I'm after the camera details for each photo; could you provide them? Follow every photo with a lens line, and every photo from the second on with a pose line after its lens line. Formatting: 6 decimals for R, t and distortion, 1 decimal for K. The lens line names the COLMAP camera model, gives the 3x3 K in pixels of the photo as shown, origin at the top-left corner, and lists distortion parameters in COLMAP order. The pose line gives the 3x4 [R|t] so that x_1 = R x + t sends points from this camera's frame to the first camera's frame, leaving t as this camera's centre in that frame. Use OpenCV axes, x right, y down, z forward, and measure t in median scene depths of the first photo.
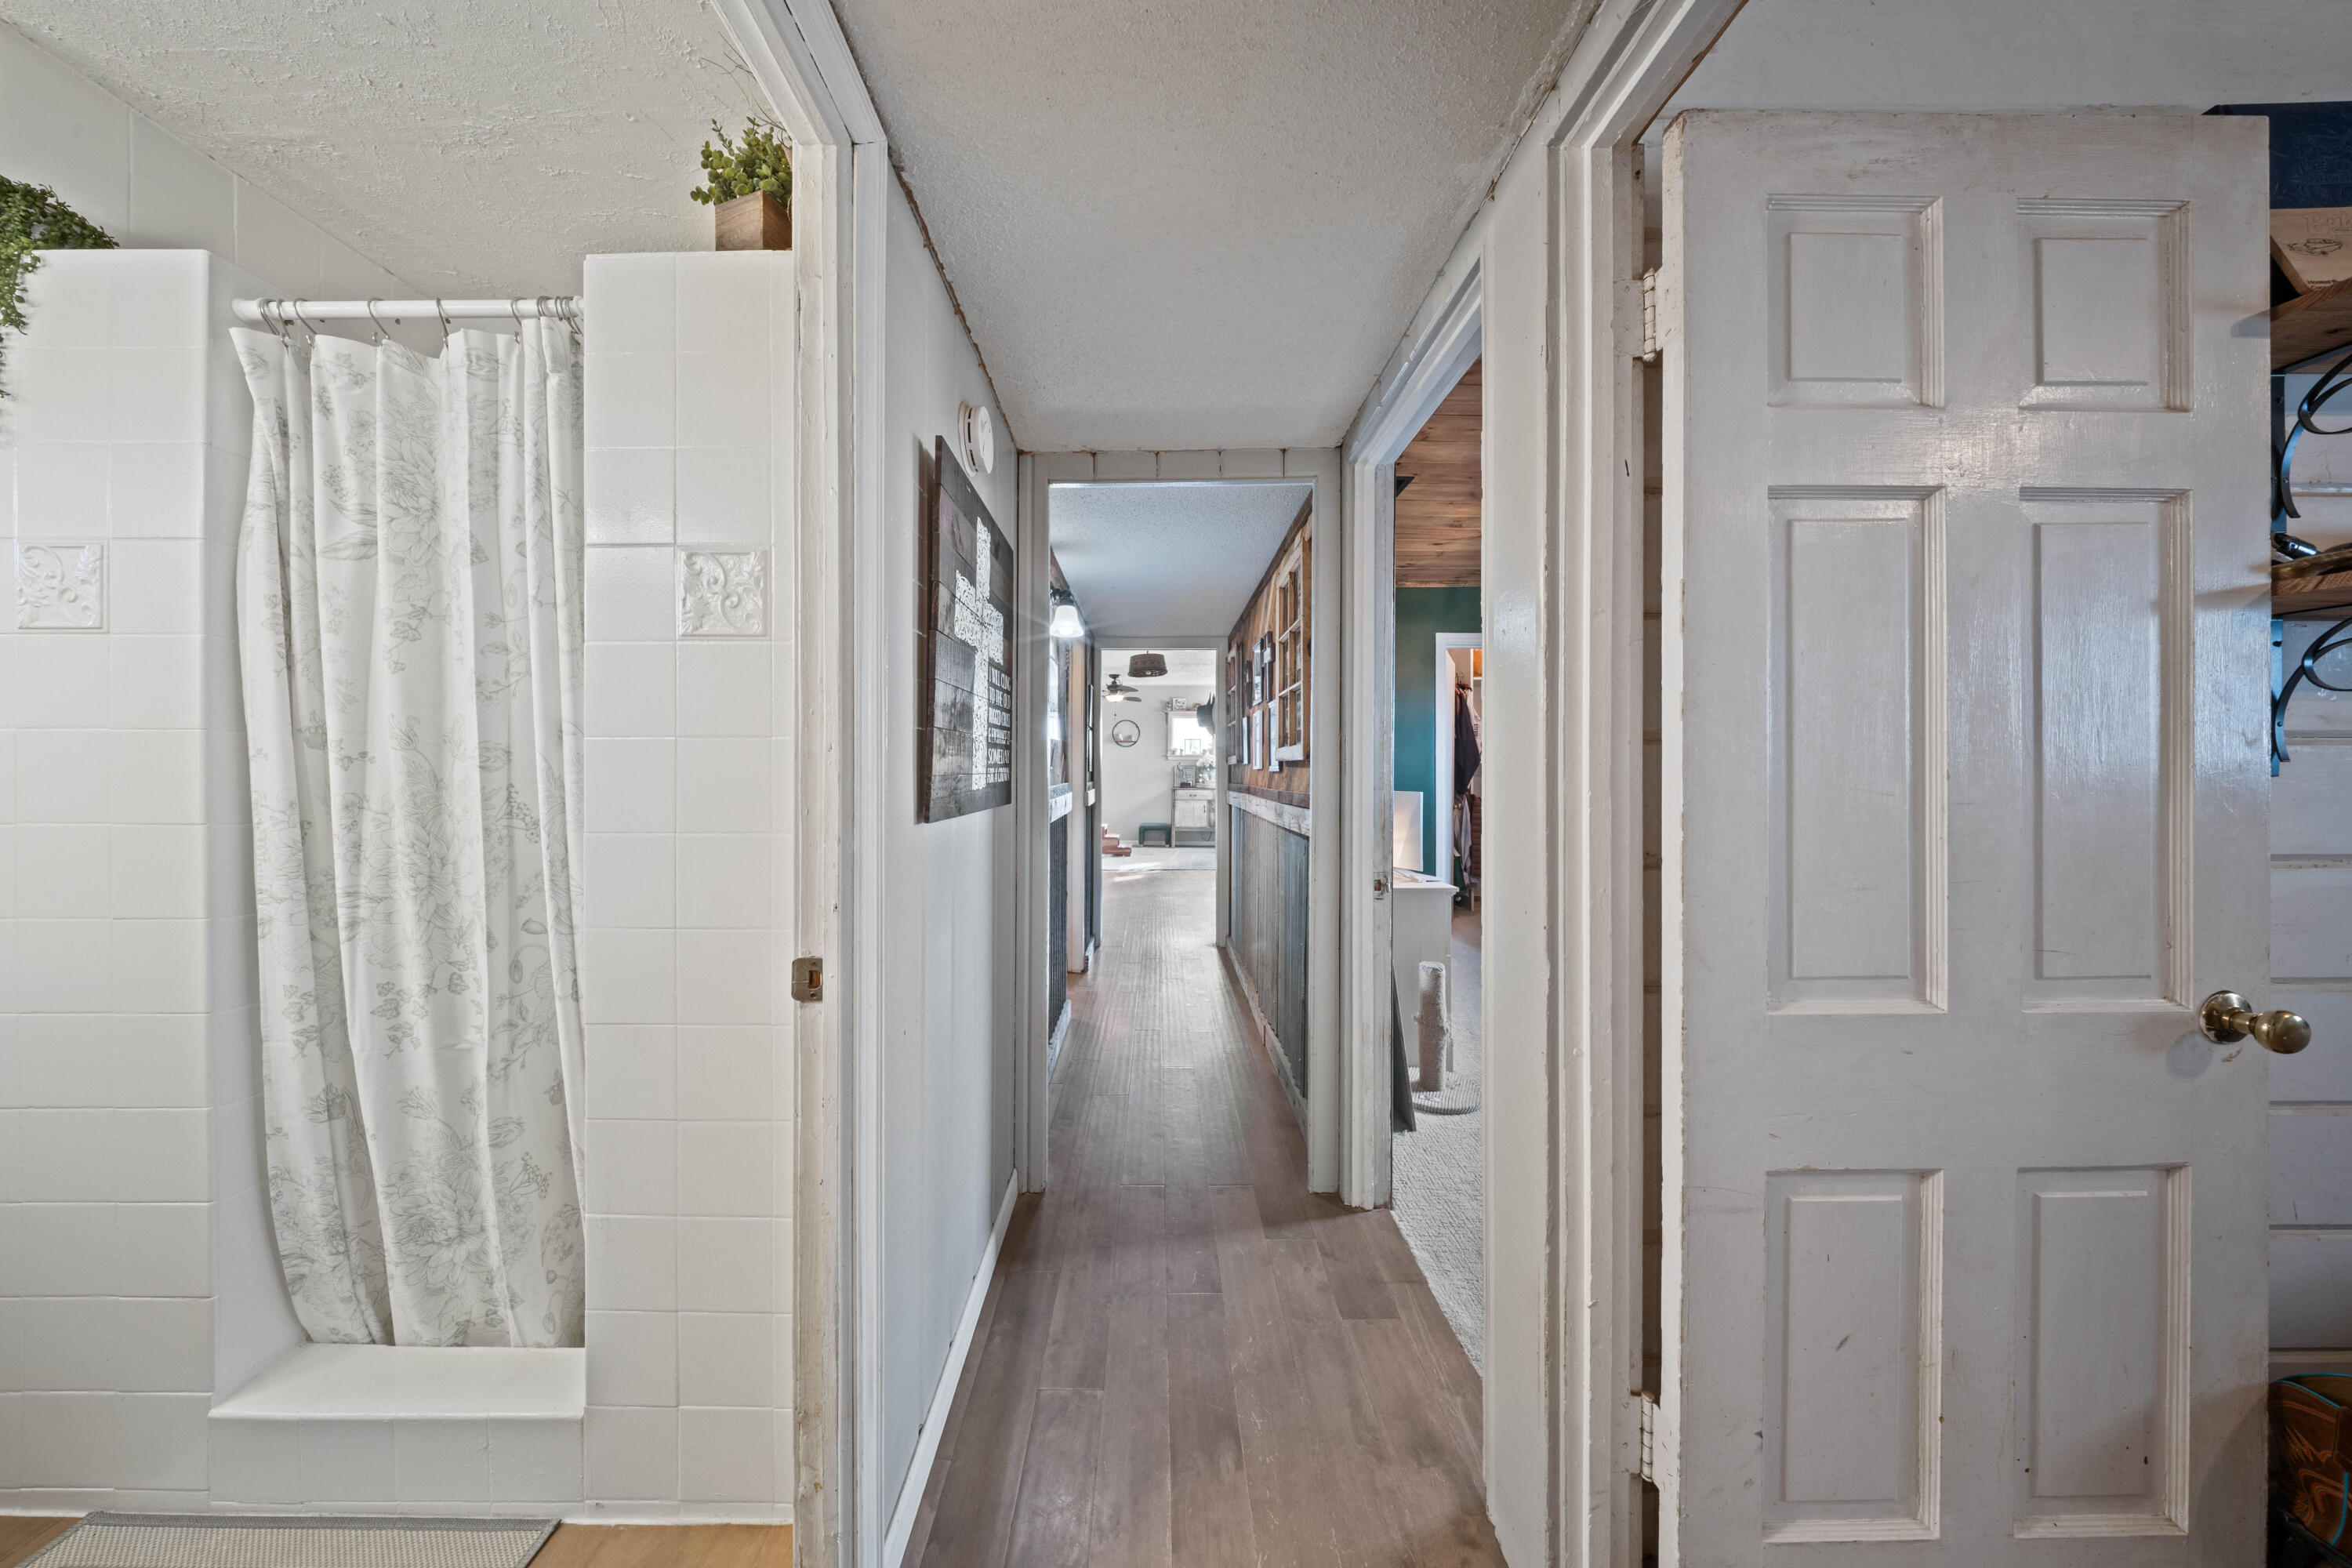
lens RADIAL K [[697.8, 0, 1154.4], [0, 697.8, 794.4], [0, 0, 1]] dist [-0.004068, 0.000020]
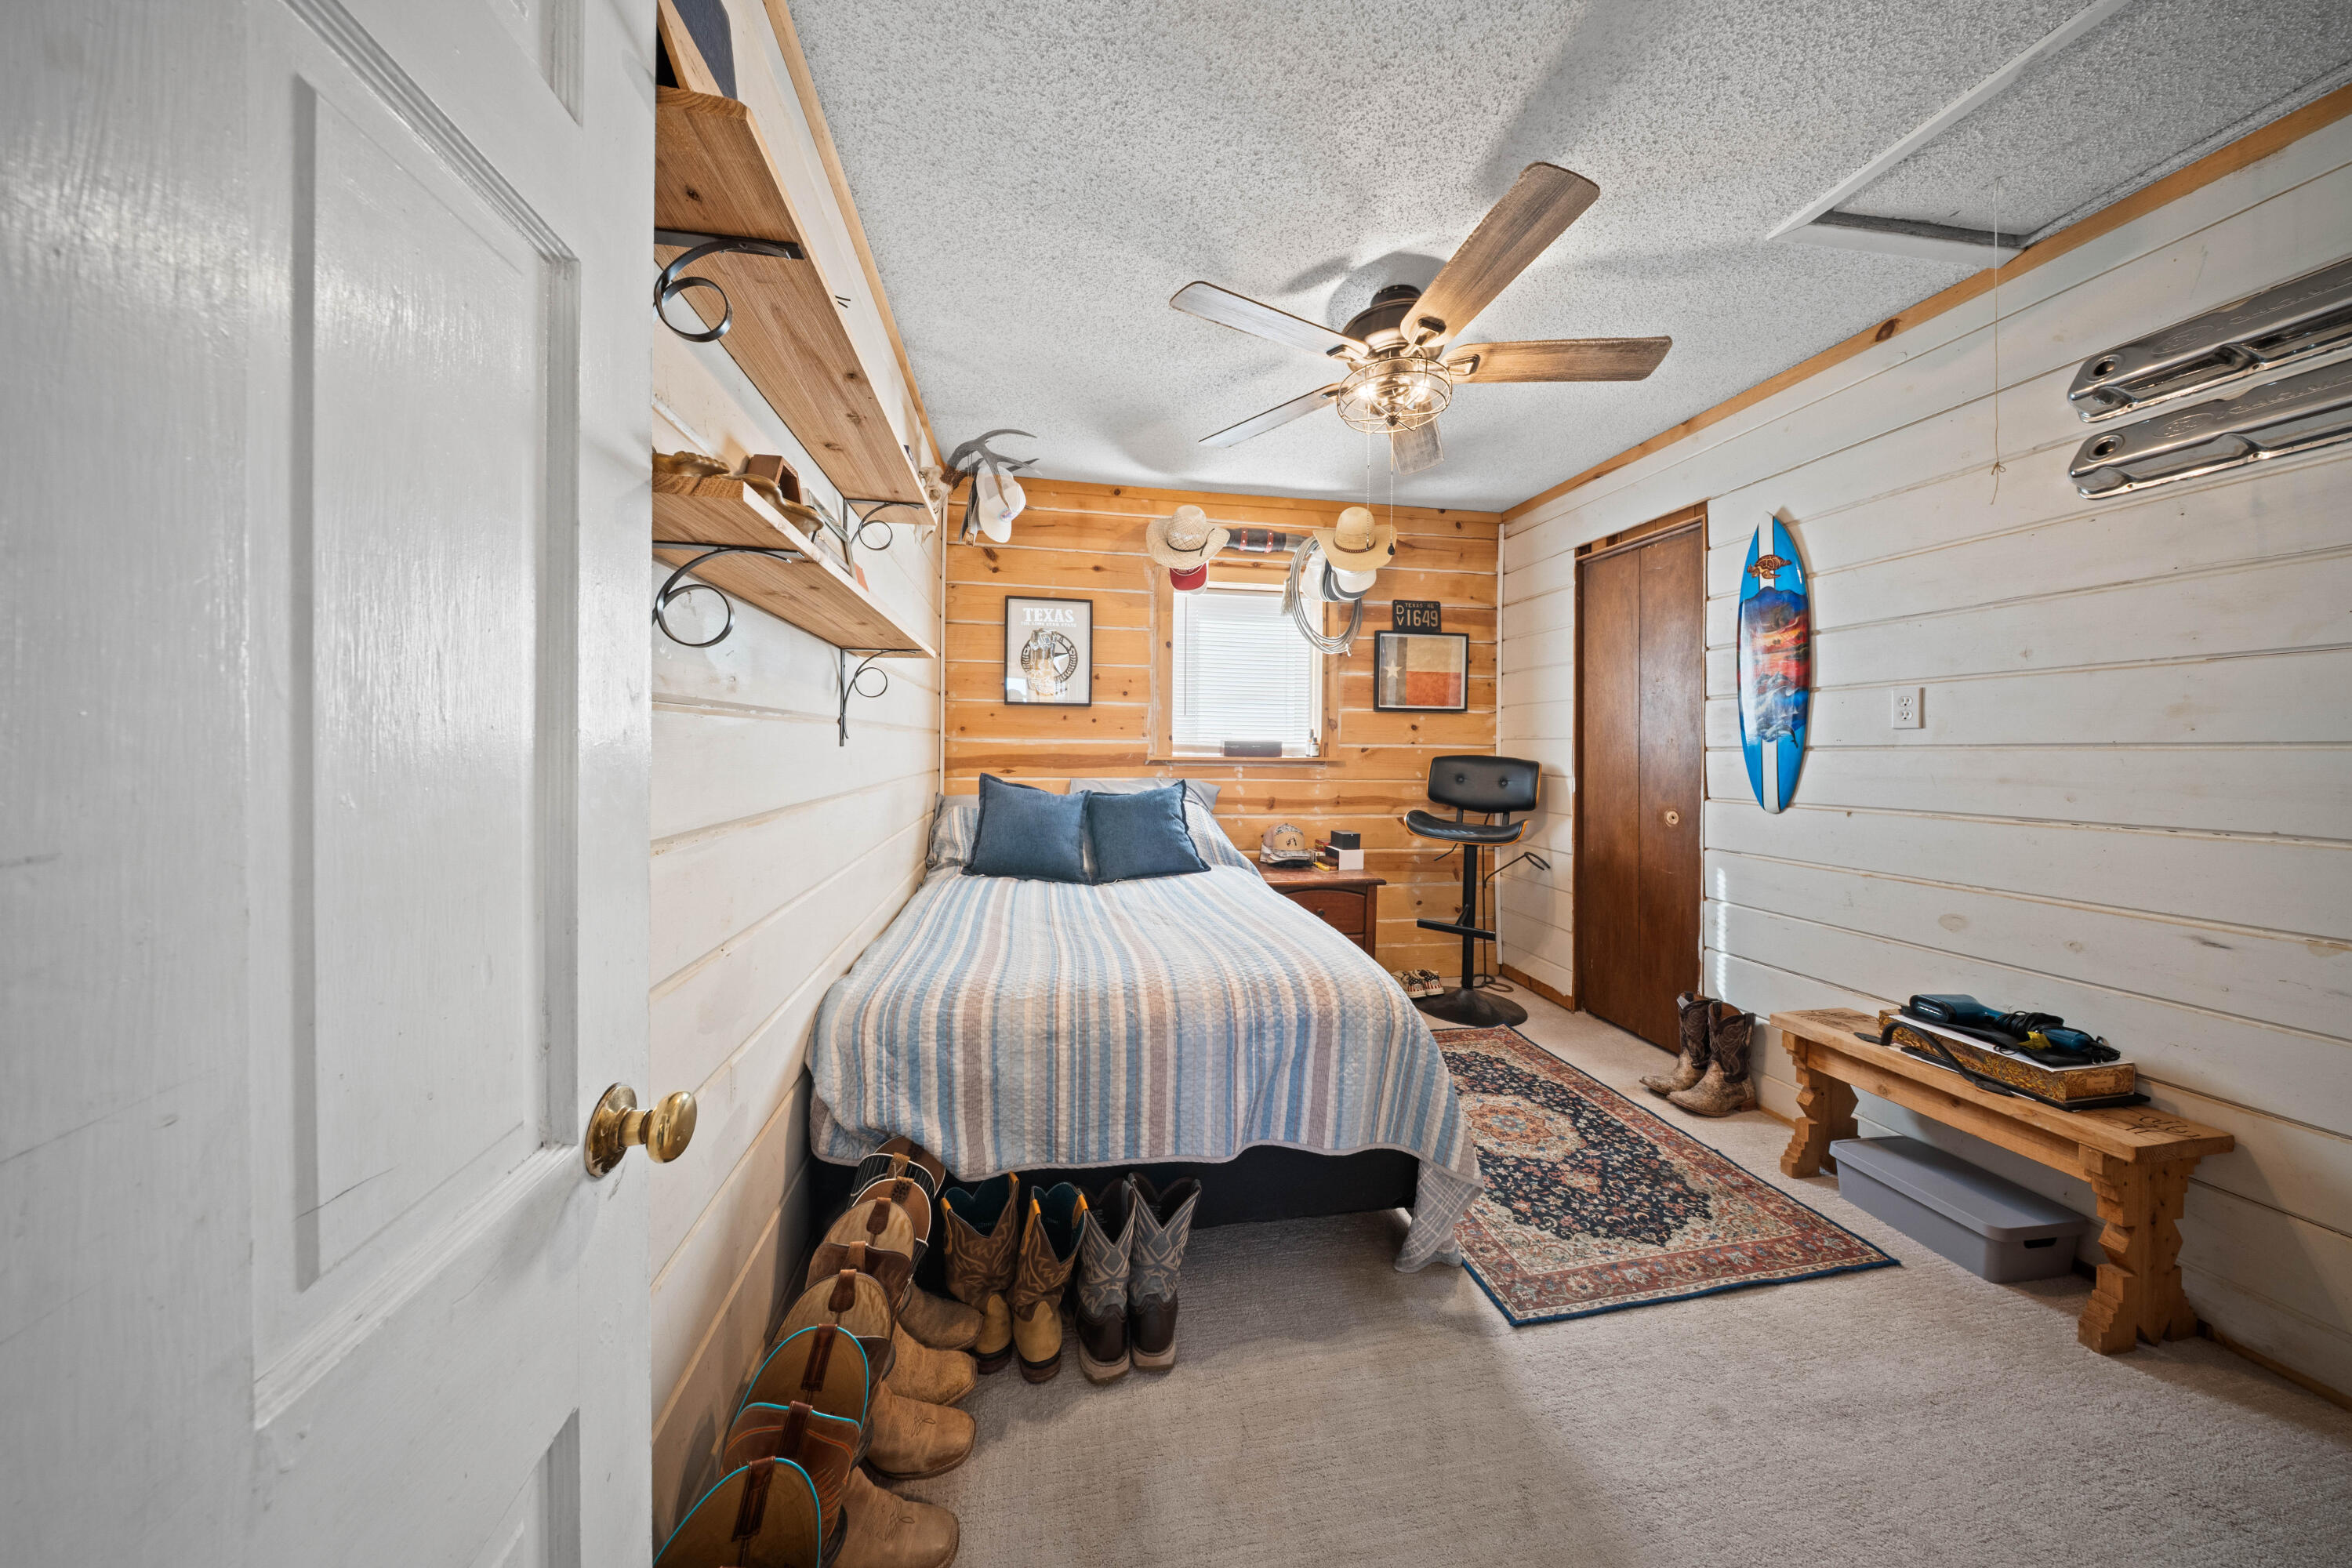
lens RADIAL K [[697.8, 0, 1163.5], [0, 697.8, 757.1], [0, 0, 1]] dist [-0.004068, 0.000020]
pose [[-0.177531, -0.002329, 0.984113, 0.821450], [-0.003349, 0.999993, 0.001762, -0.025964], [-0.984110, -0.002983, -0.177537, 0.606922]]
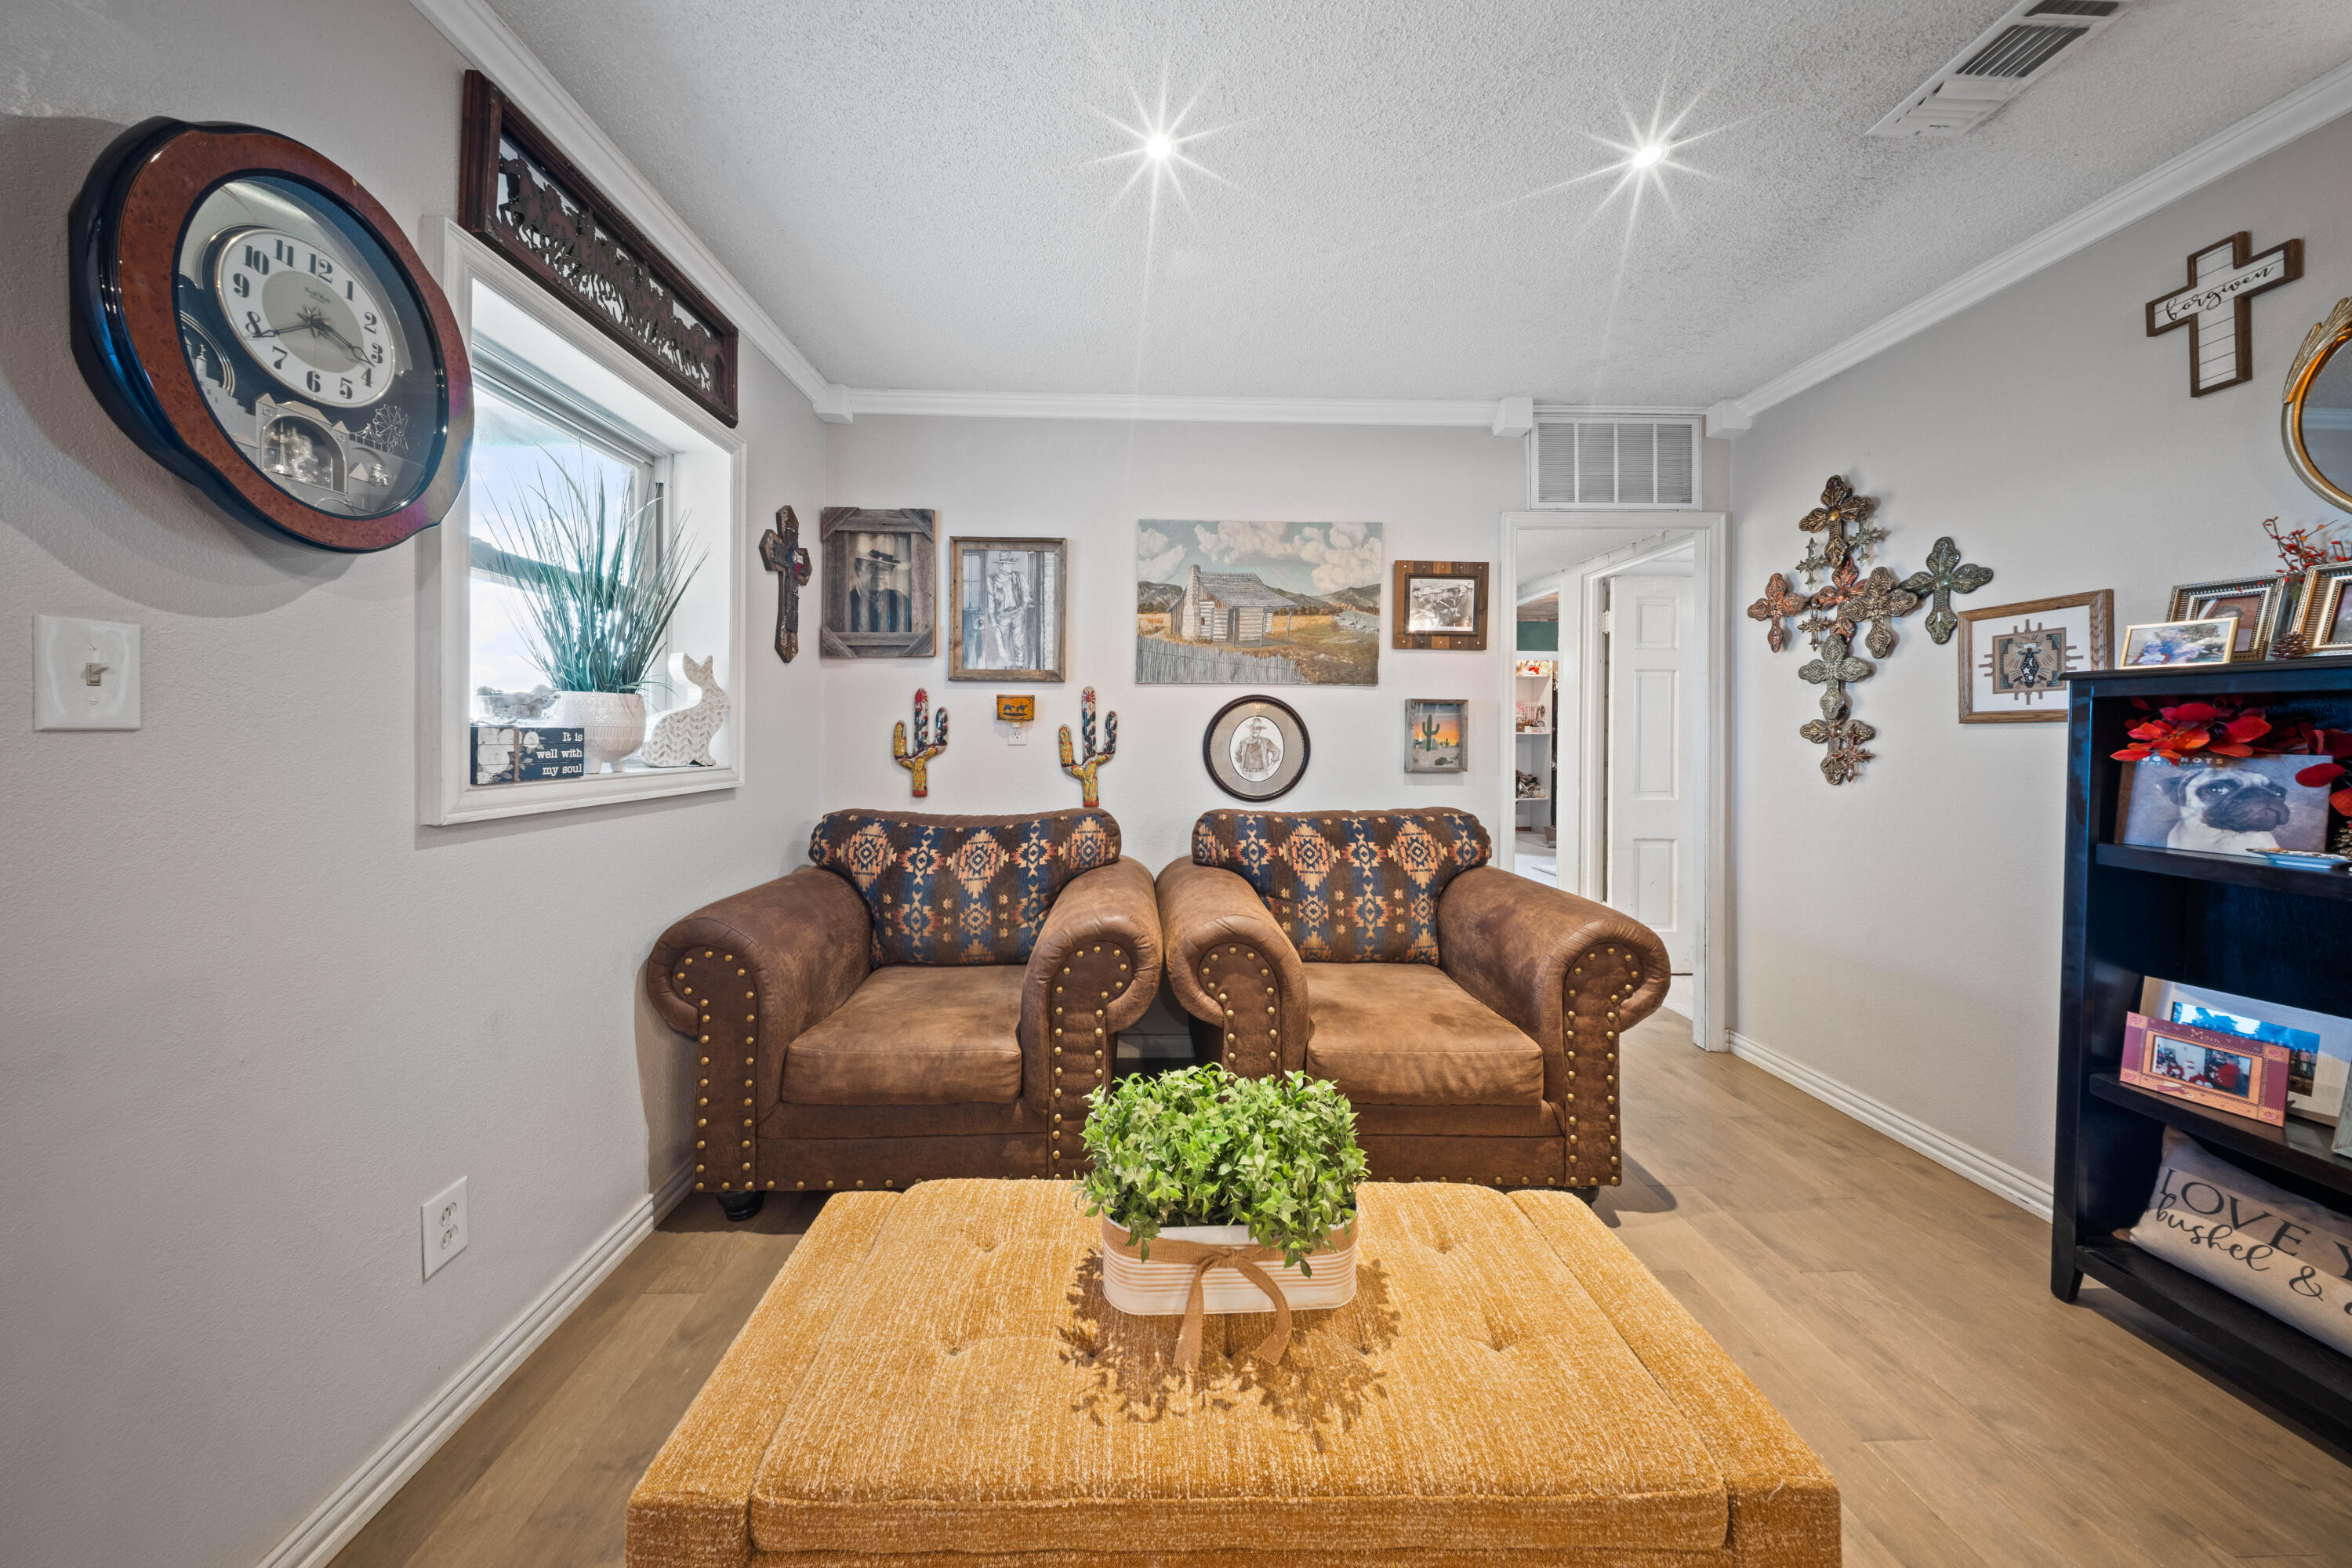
lens RADIAL K [[697.8, 0, 1171.9], [0, 697.8, 740.7], [0, 0, 1]] dist [-0.004068, 0.000020]
pose [[0.999595, 0.008778, 0.027061, -1.892127], [-0.008858, 0.999957, 0.002851, -0.010835], [-0.027035, -0.003089, 0.999630, -2.944601]]
